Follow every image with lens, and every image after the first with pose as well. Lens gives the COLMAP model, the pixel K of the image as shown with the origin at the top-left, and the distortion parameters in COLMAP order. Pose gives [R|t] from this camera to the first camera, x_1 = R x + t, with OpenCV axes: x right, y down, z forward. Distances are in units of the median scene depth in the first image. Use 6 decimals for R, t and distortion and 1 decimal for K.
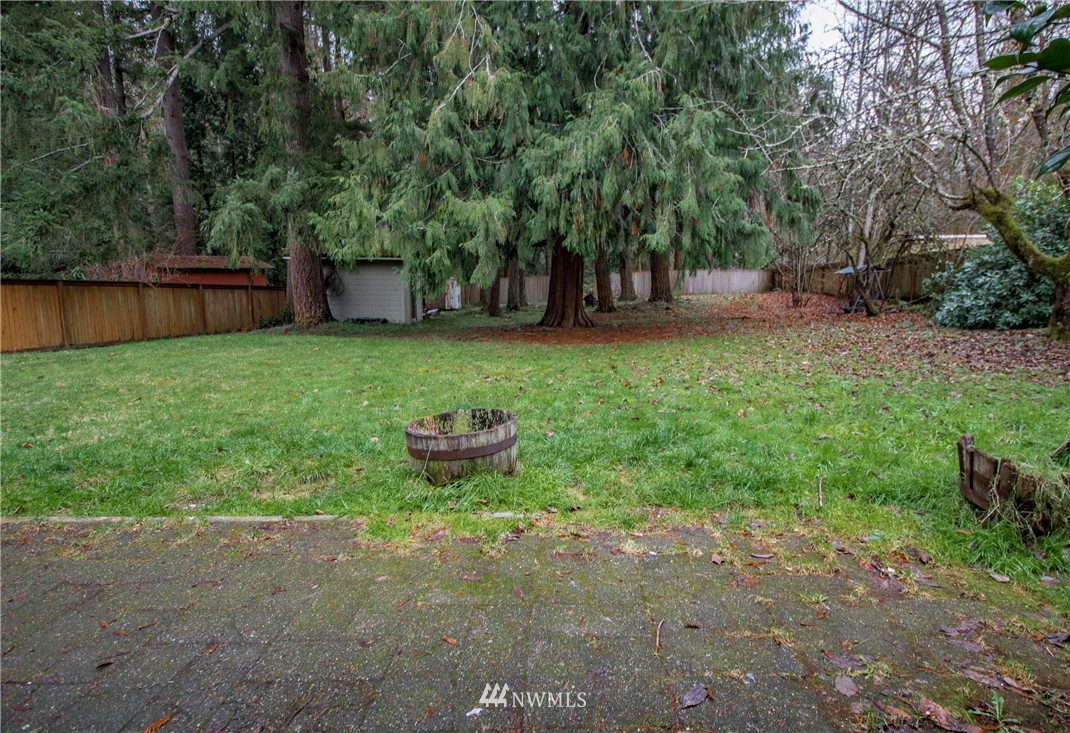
lens RADIAL K [[550.7, 0, 535.0], [0, 550.7, 366.5], [0, 0, 1]] dist [-0.000529, -0.000063]
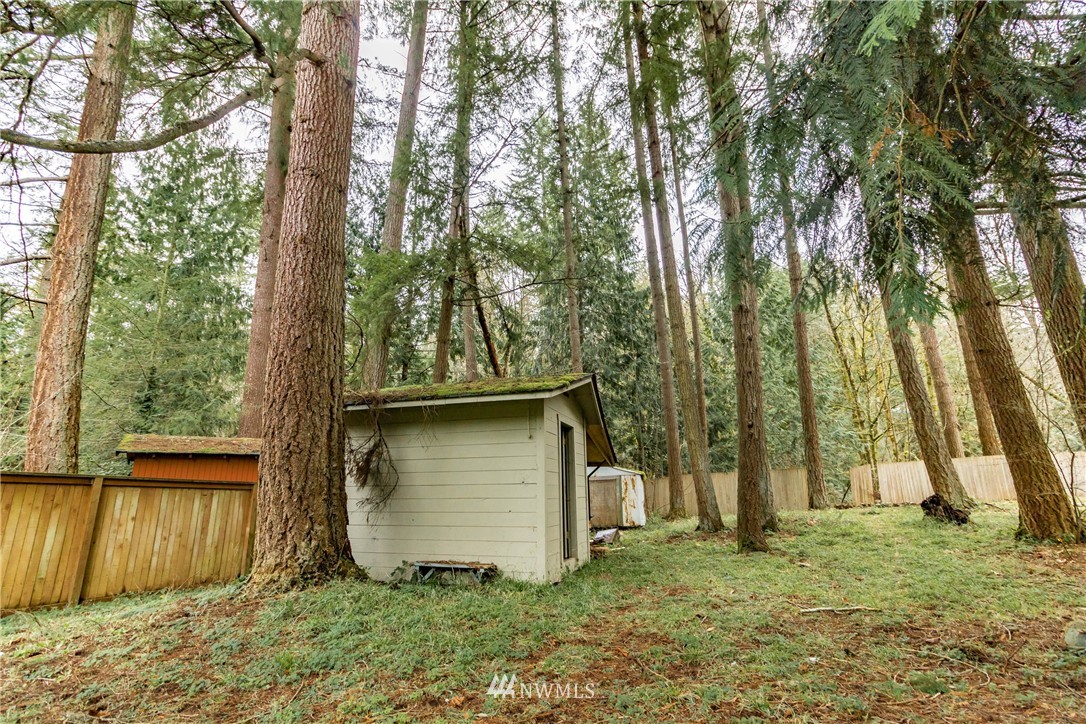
lens RADIAL K [[505.6, 0, 543.0], [0, 505.6, 362.0], [0, 0, 1]] dist [0.000150, 0.000072]
pose [[0.965221, -0.071783, -0.251387, -0.144355], [-0.031192, 0.923079, -0.383345, -0.083725], [0.259567, 0.377854, 0.888736, 0.654013]]
